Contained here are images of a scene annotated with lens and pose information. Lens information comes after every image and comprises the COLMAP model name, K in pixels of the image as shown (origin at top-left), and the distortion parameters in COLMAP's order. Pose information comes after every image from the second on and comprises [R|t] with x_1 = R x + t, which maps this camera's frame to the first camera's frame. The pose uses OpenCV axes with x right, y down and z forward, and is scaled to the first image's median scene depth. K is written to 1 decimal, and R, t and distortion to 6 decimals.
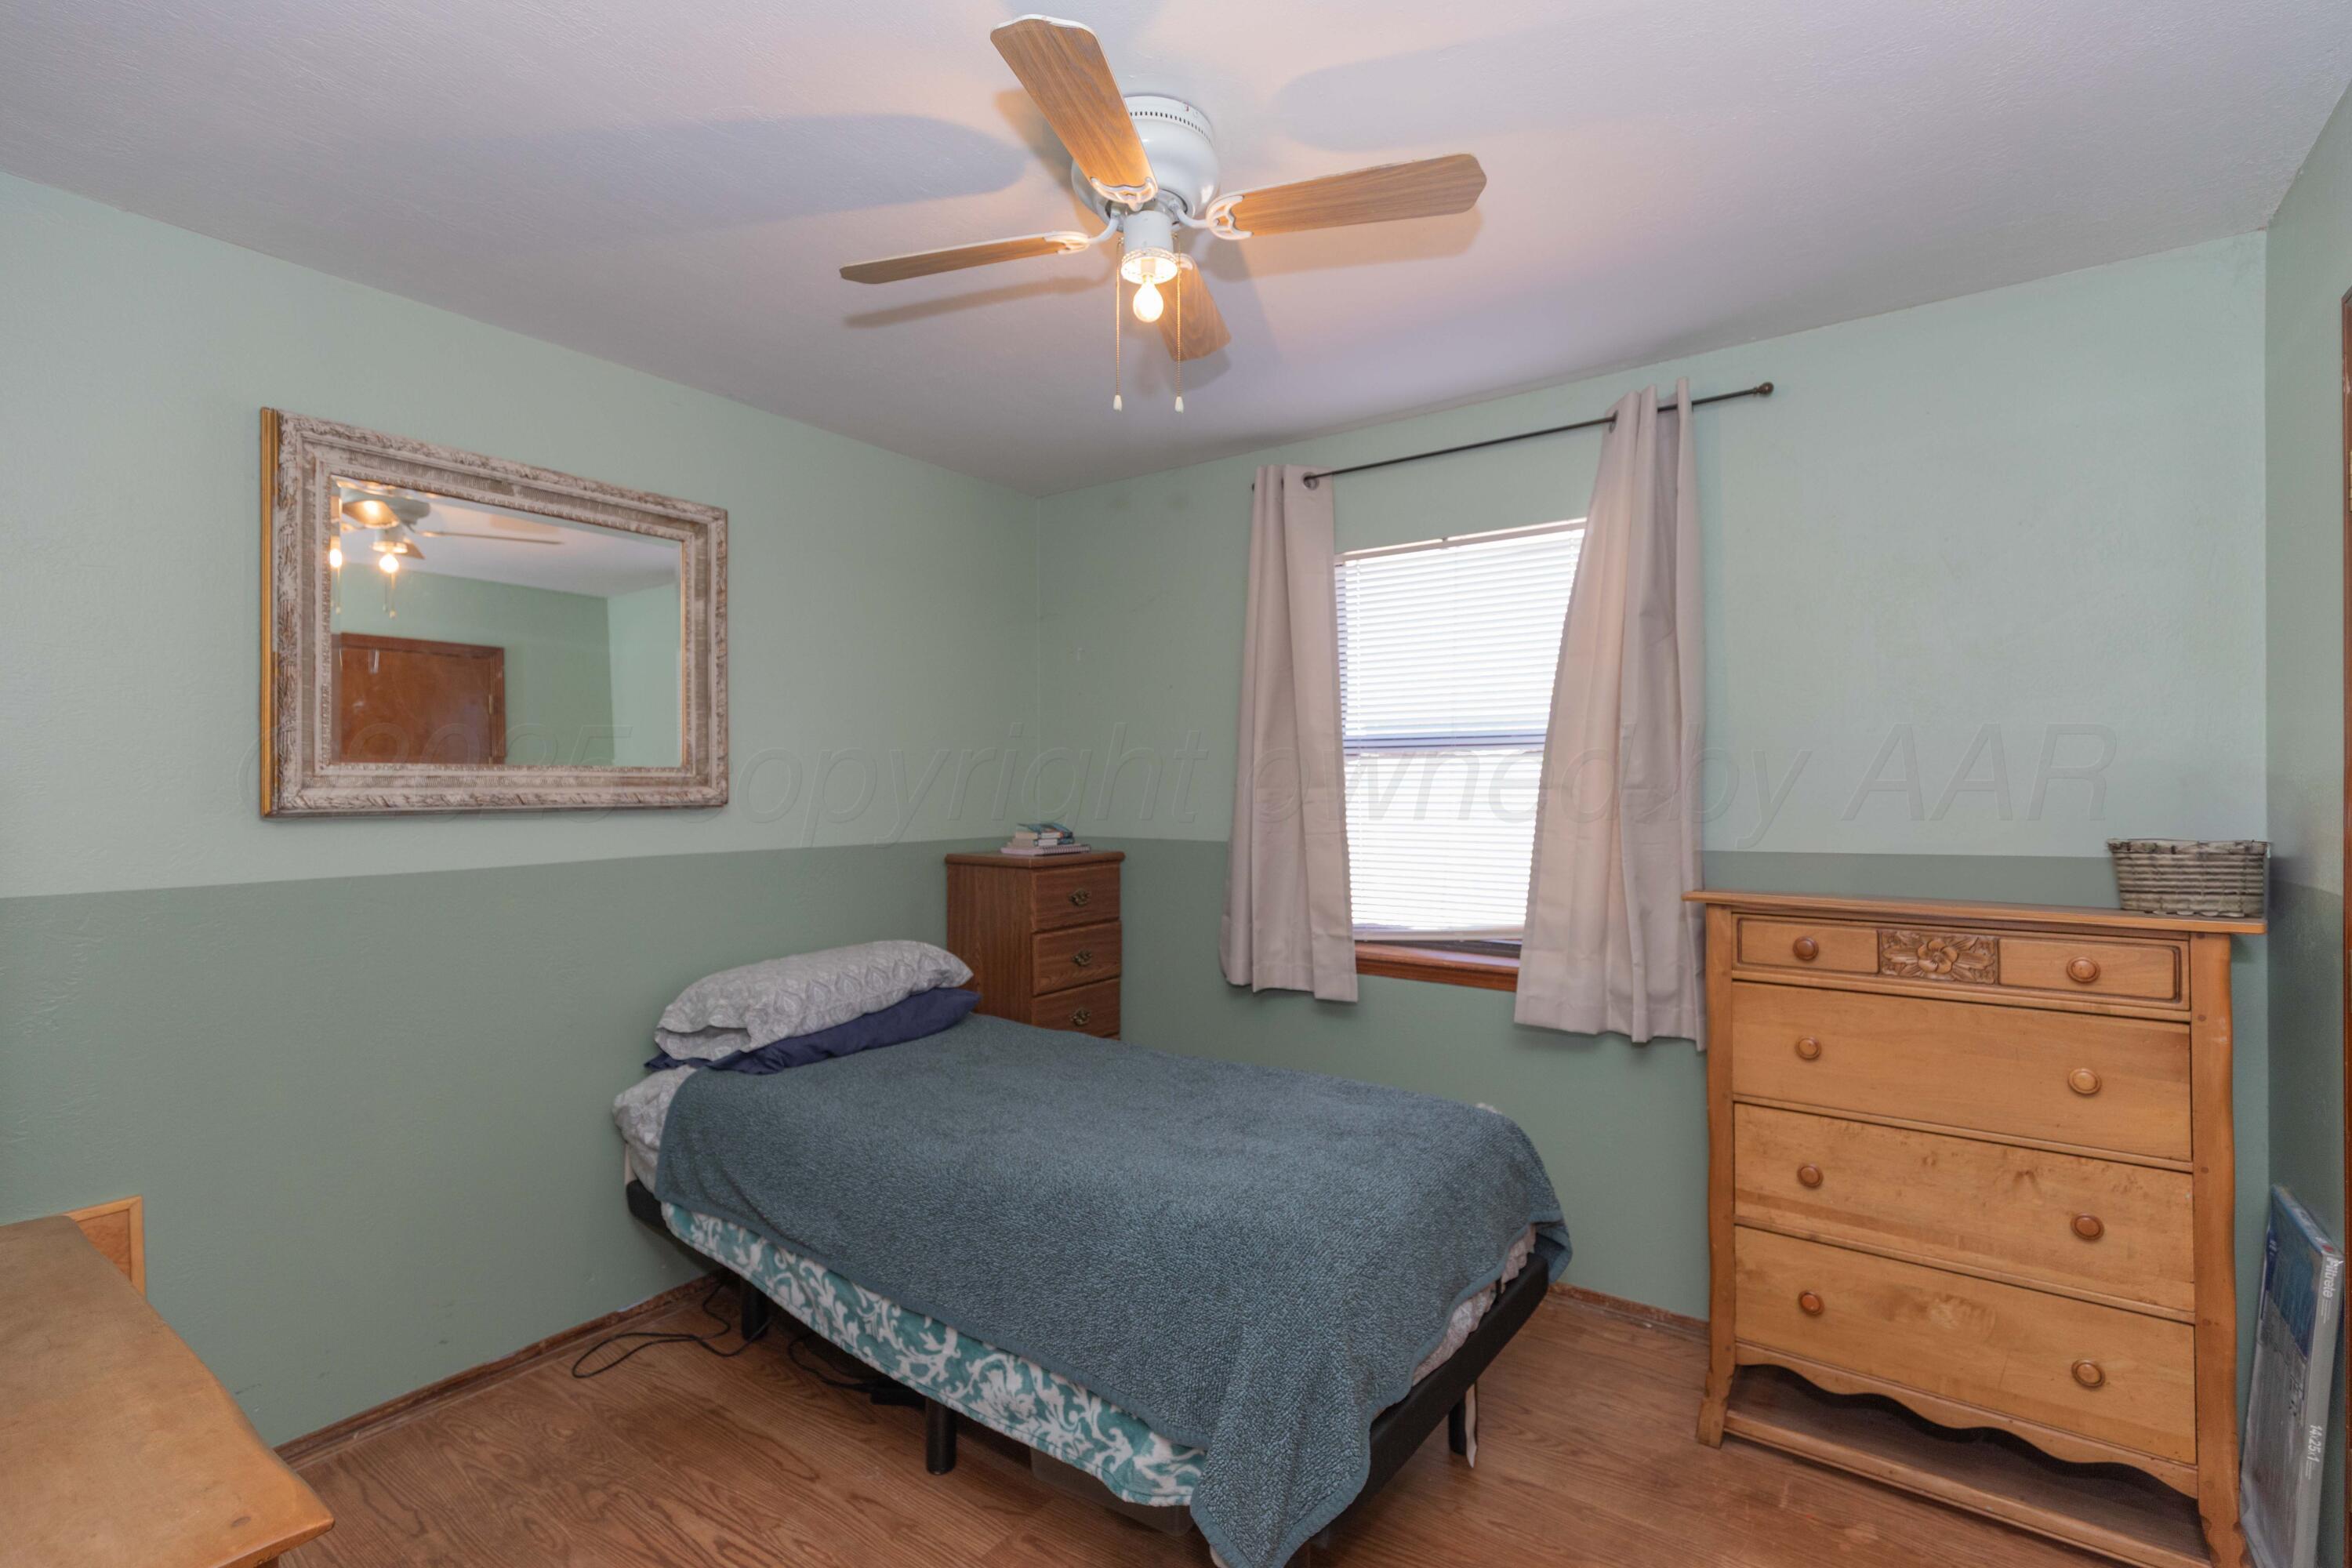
lens RADIAL K [[1063.0, 0, 1179.7], [0, 1063.0, 782.8], [0, 0, 1]] dist [-0.012388, 0.000204]
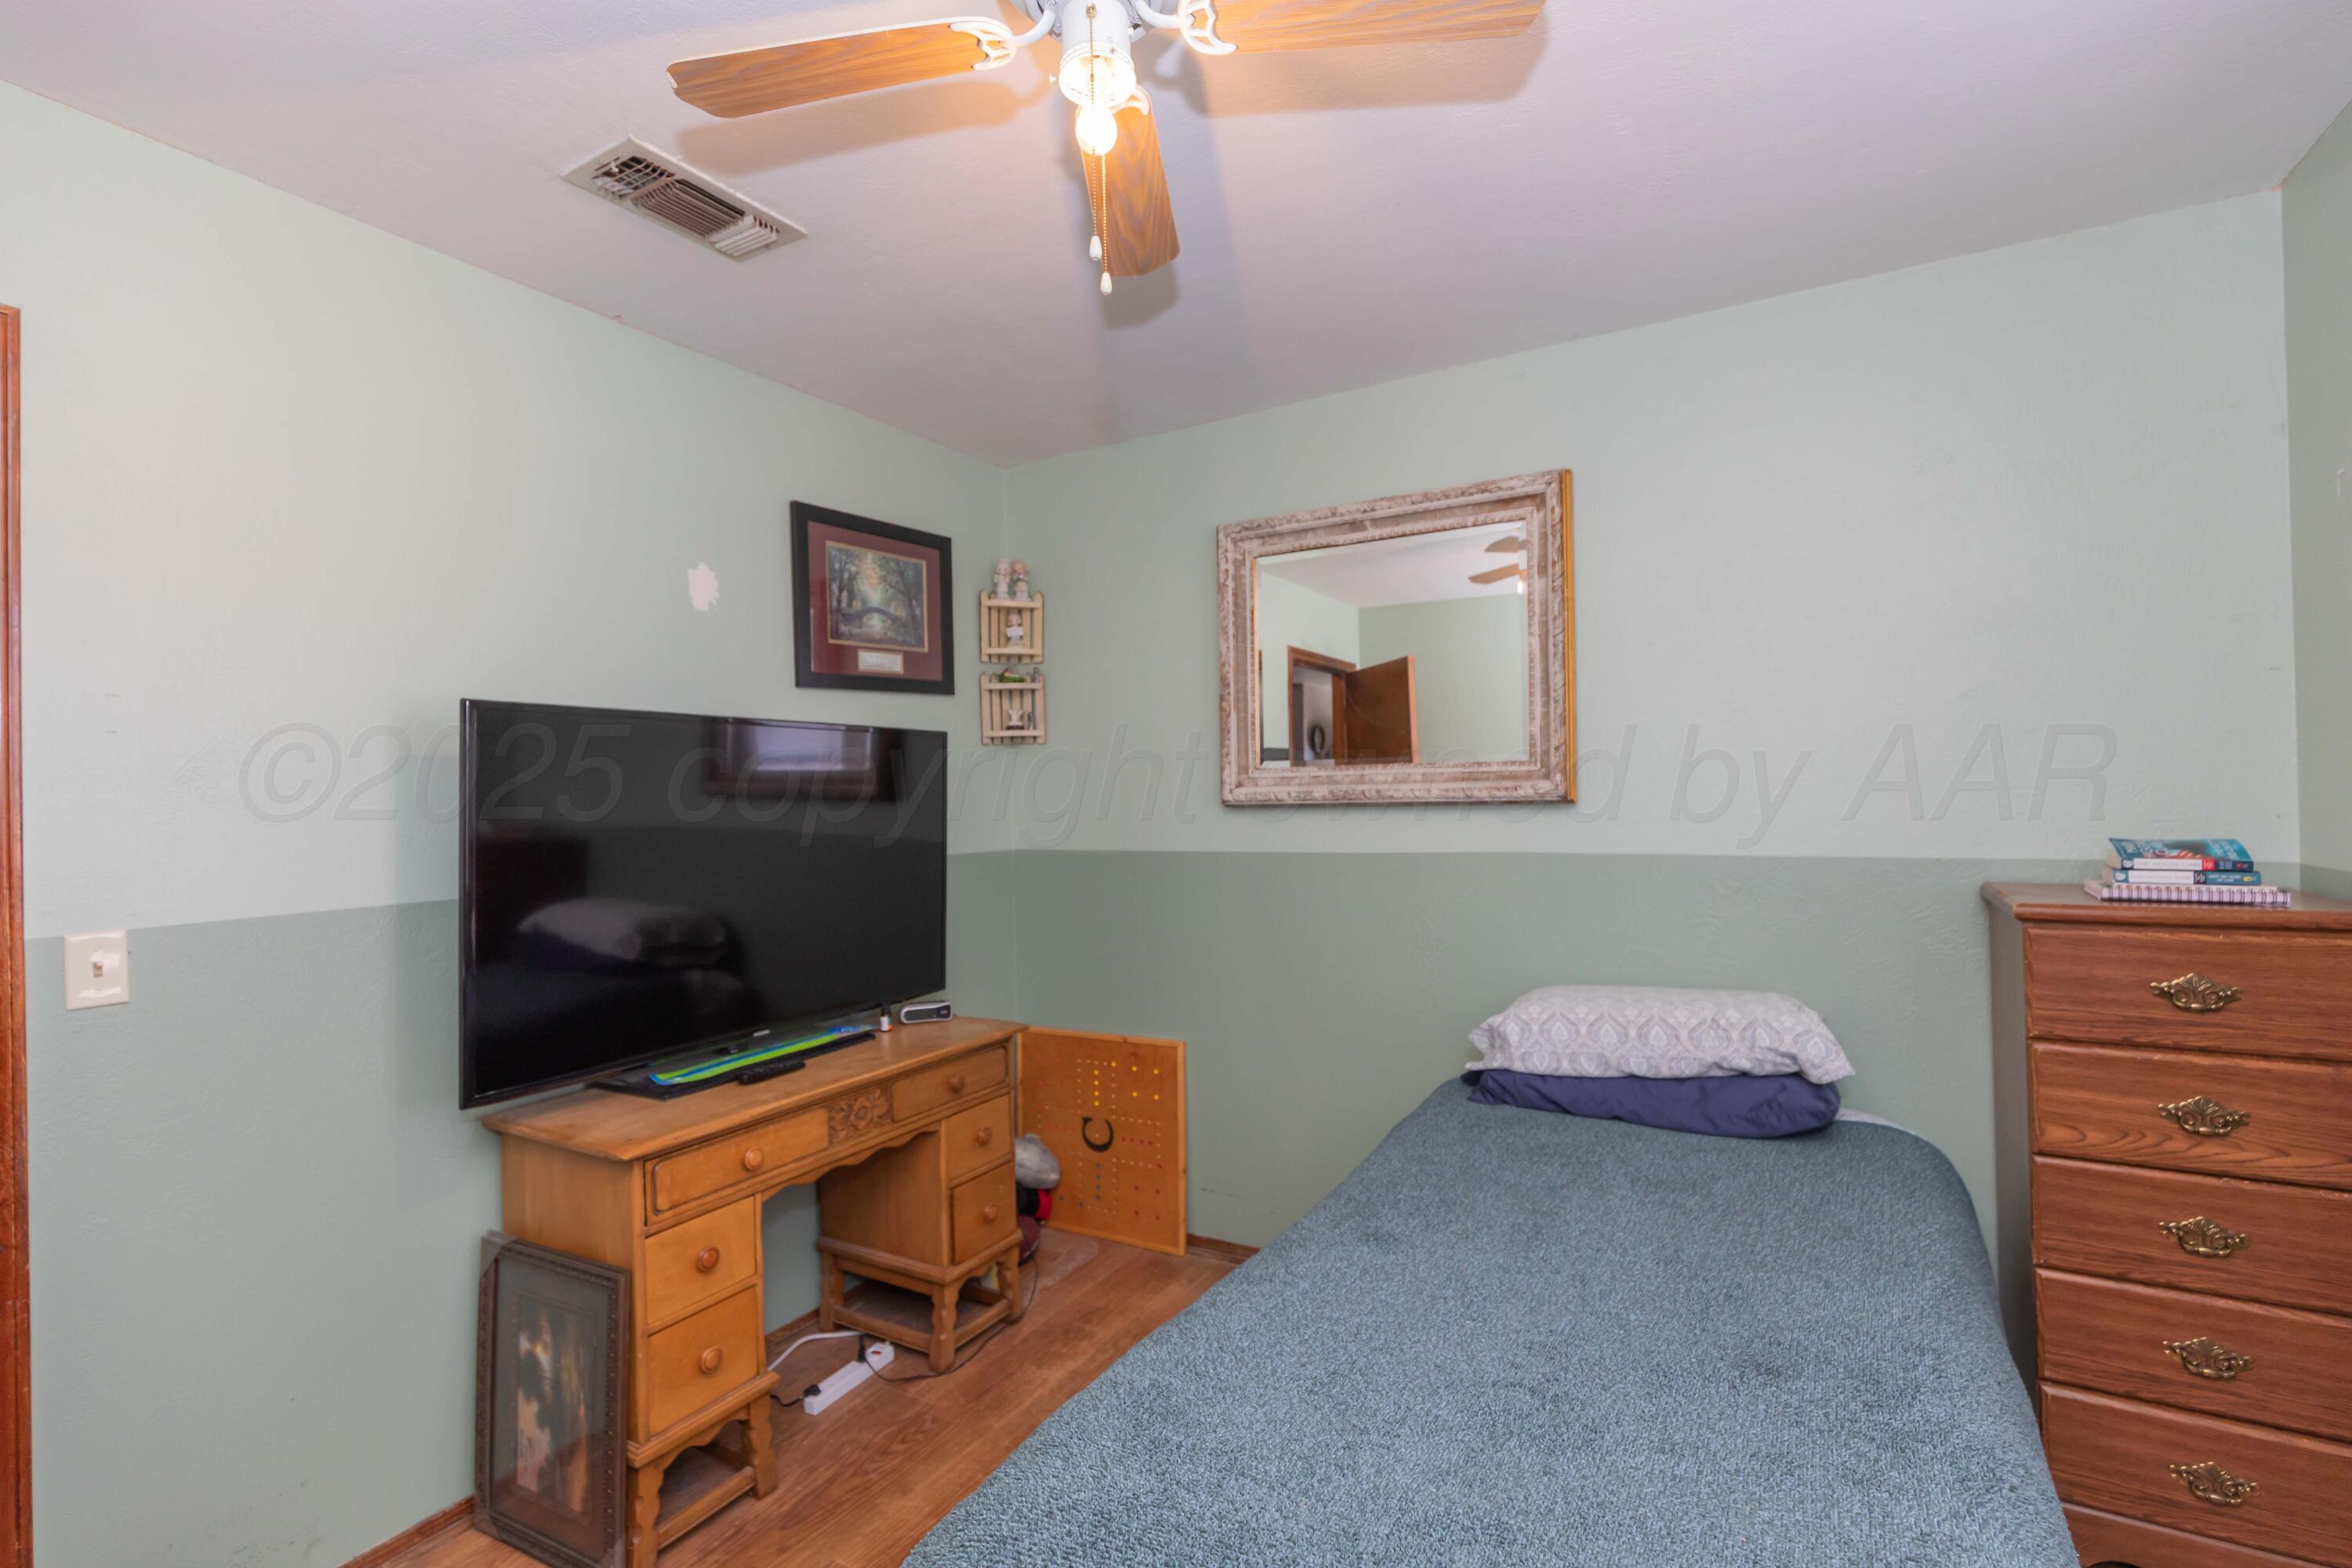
lens RADIAL K [[1063.0, 0, 1177.0], [0, 1063.0, 775.6], [0, 0, 1]] dist [-0.012388, 0.000204]
pose [[0.080635, -0.008182, -0.996710, 0.461460], [0.024592, 0.999678, -0.006217, -0.002749], [0.996440, -0.024010, 0.080810, 0.640040]]
